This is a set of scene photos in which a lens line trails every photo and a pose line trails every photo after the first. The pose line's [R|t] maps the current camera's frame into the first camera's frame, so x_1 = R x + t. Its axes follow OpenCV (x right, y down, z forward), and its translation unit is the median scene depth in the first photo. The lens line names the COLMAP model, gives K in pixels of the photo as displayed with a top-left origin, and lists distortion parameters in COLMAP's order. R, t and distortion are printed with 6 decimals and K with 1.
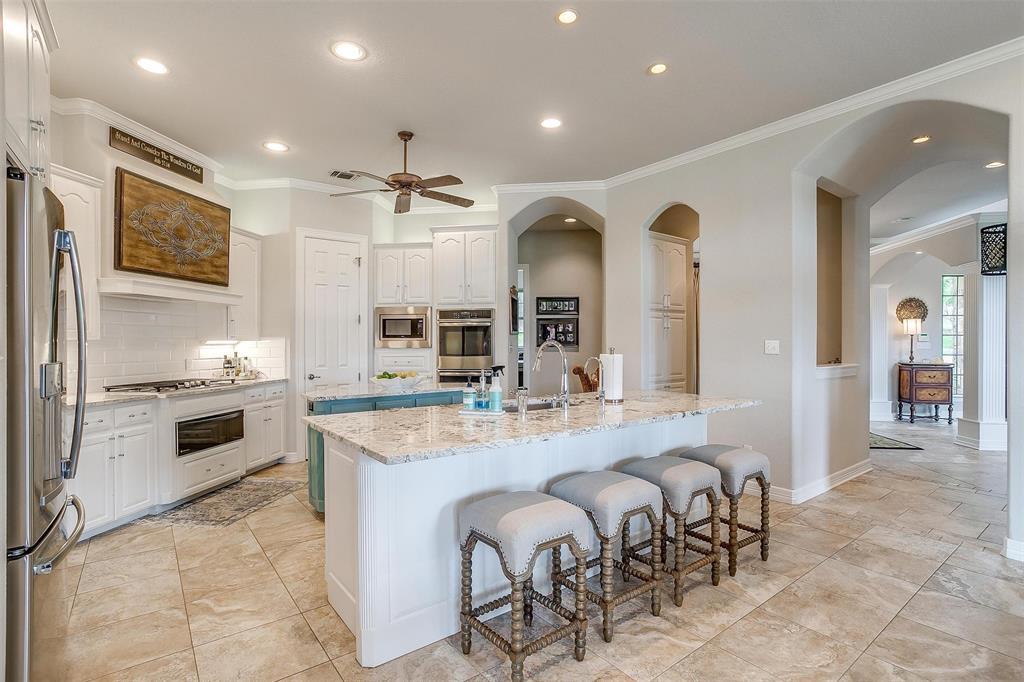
lens RADIAL K [[488.2, 0, 512.0], [0, 488.2, 341.0], [0, 0, 1]] dist [-0.001601, -0.000085]
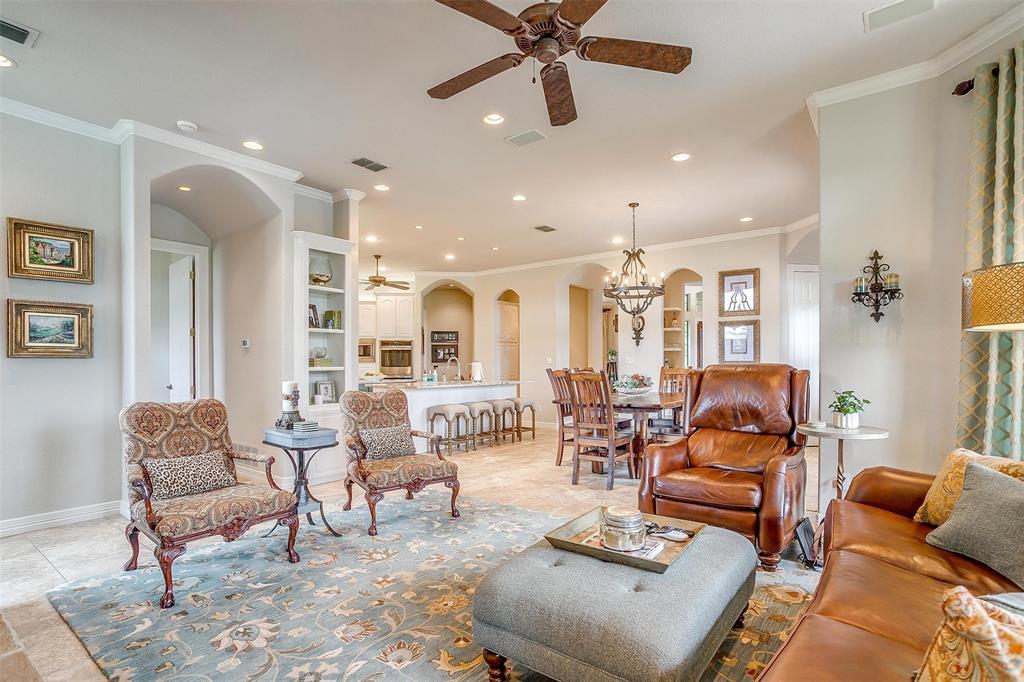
lens RADIAL K [[503.7, 0, 510.8], [0, 503.7, 361.9], [0, 0, 1]] dist [-0.000370, -0.000008]
pose [[0.966784, -0.003518, 0.255571, -0.160414], [0.004097, 0.999990, -0.001731, 0.017352], [-0.255562, 0.002720, 0.966789, -0.860753]]
